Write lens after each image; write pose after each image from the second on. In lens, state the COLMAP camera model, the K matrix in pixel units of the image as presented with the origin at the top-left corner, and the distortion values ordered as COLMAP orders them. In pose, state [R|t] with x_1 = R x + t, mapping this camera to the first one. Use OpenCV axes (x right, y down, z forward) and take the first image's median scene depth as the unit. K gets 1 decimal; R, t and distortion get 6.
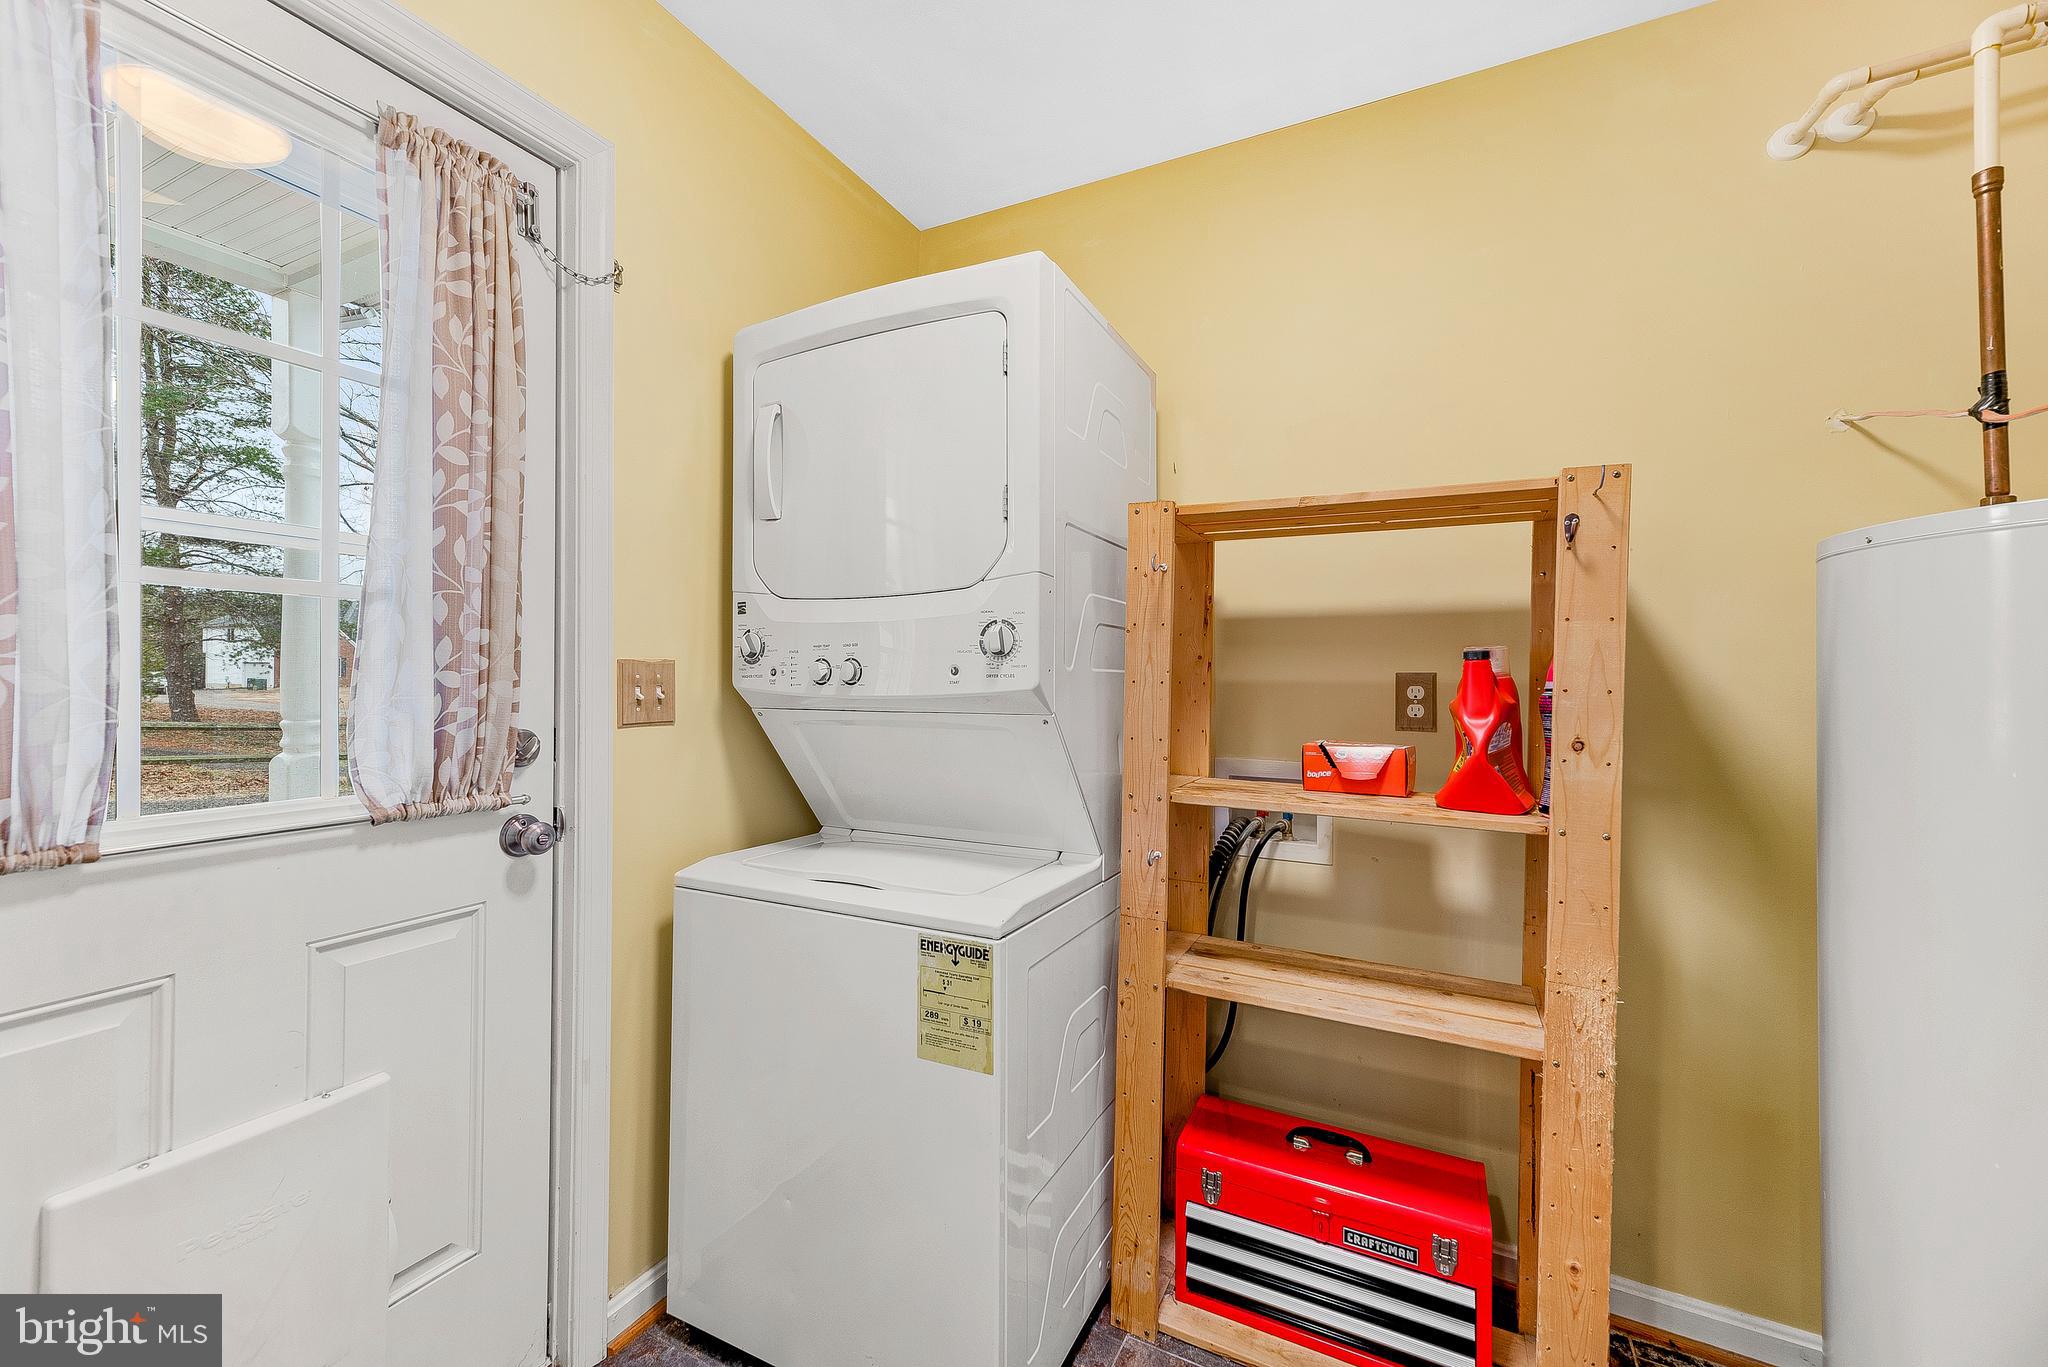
lens RADIAL K [[829.5, 0, 1018.3], [0, 829.5, 673.2], [0, 0, 1]] dist [0.018725, -0.002483]
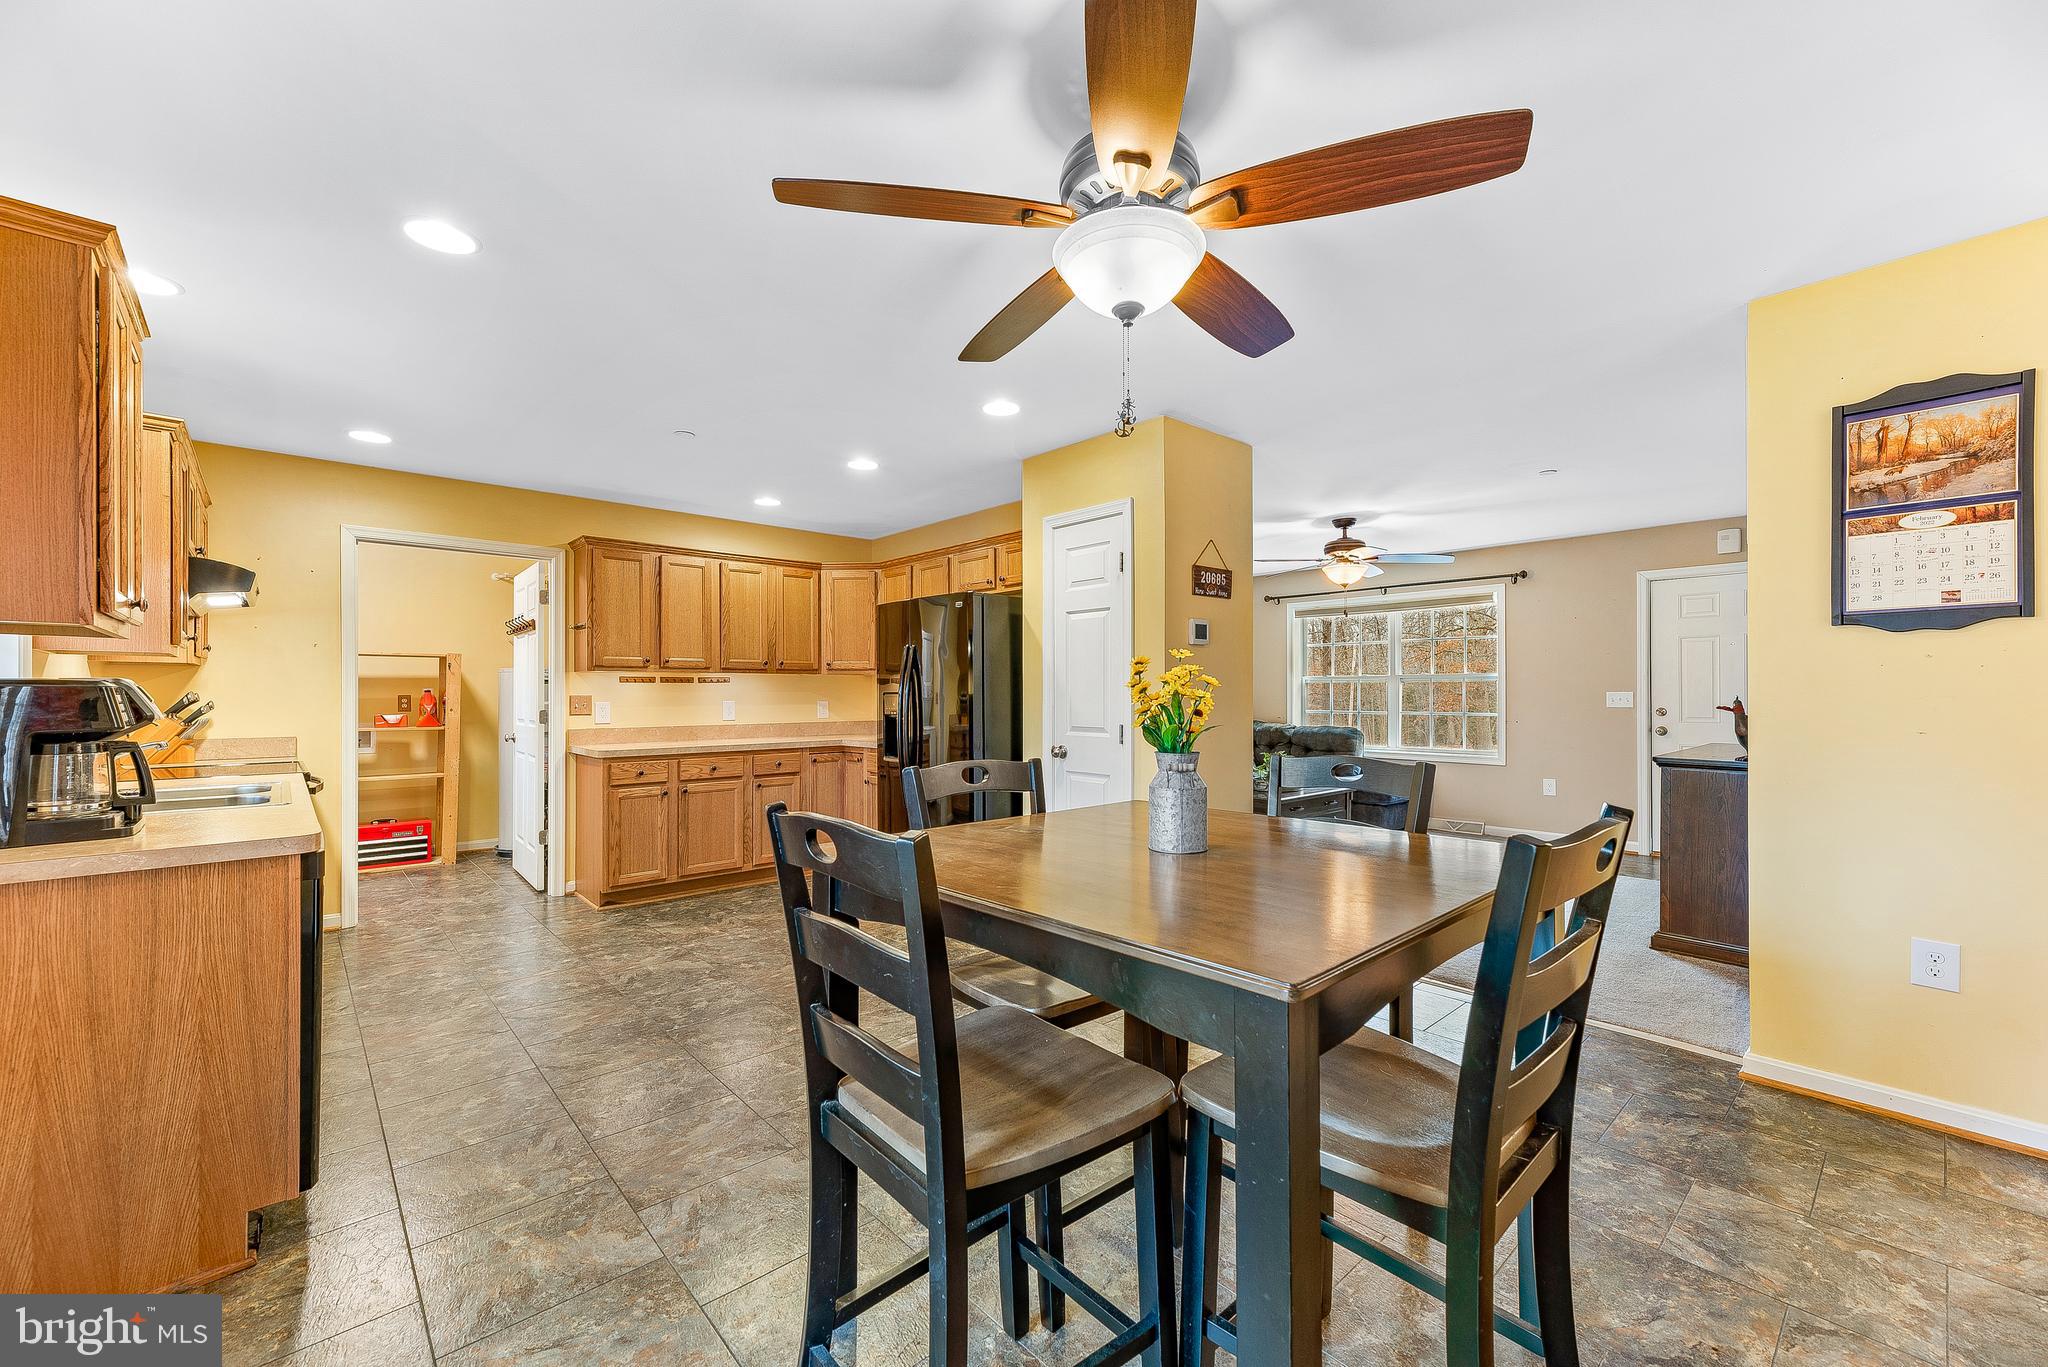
lens RADIAL K [[829.5, 0, 1015.9], [0, 829.5, 692.2], [0, 0, 1]] dist [0.018725, -0.002483]
pose [[0.370903, -0.003605, 0.928664, -2.080171], [0.002324, 0.999993, 0.002954, -0.019391], [-0.928669, 0.001063, 0.370909, -3.050081]]
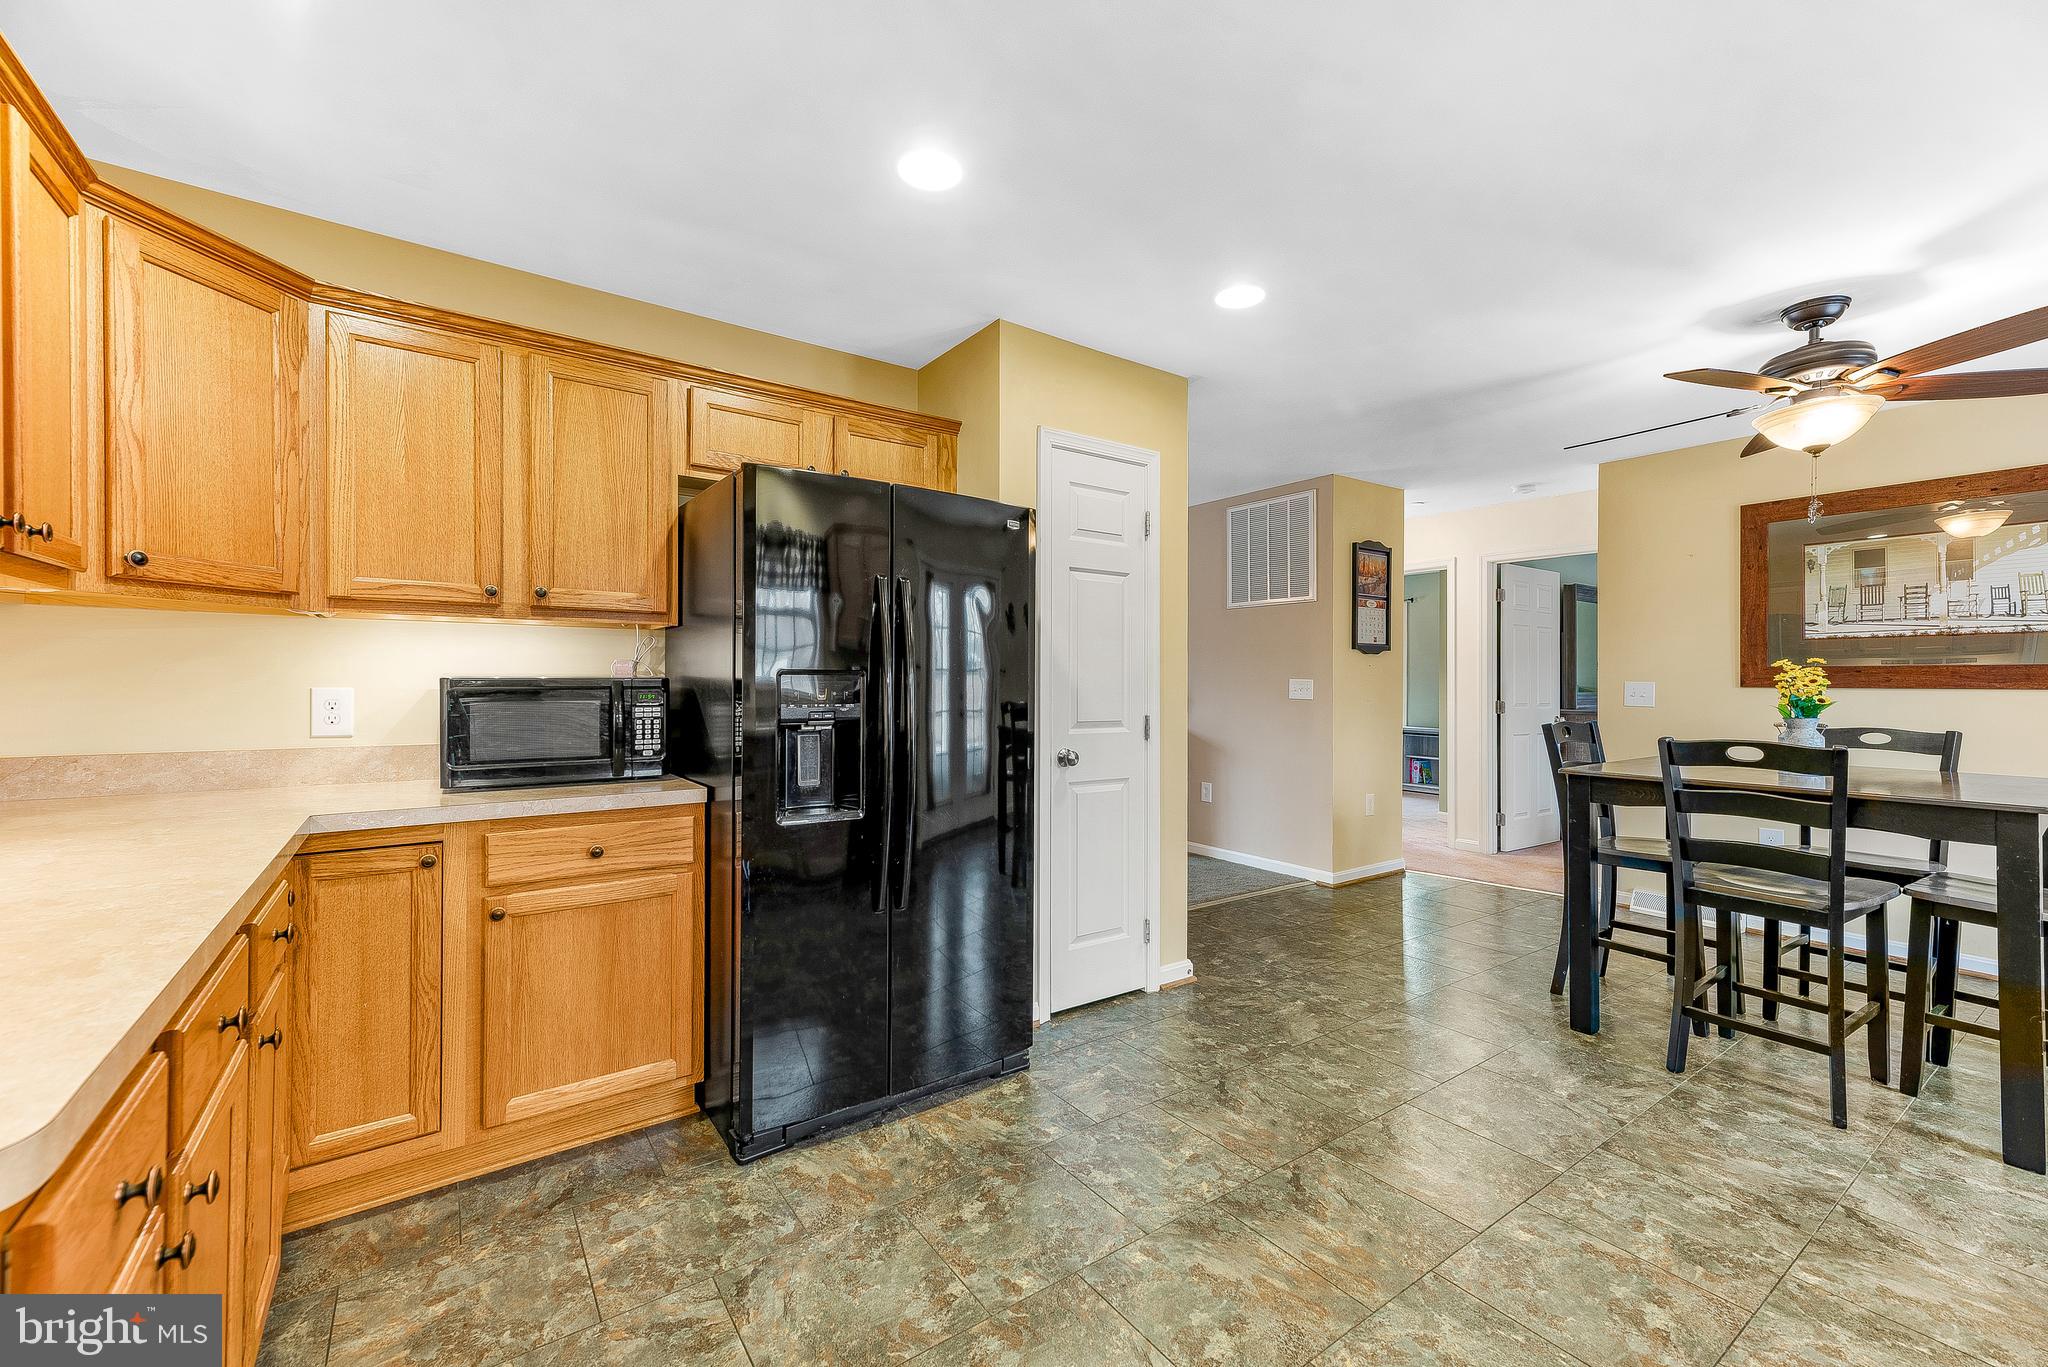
lens RADIAL K [[829.5, 0, 1011.1], [0, 829.5, 678.0], [0, 0, 1]] dist [0.018725, -0.002483]
pose [[-0.880366, -0.008976, 0.474211, -0.340748], [-0.011647, 0.999929, -0.002695, -0.000823], [-0.474153, -0.007896, -0.880407, -0.381682]]
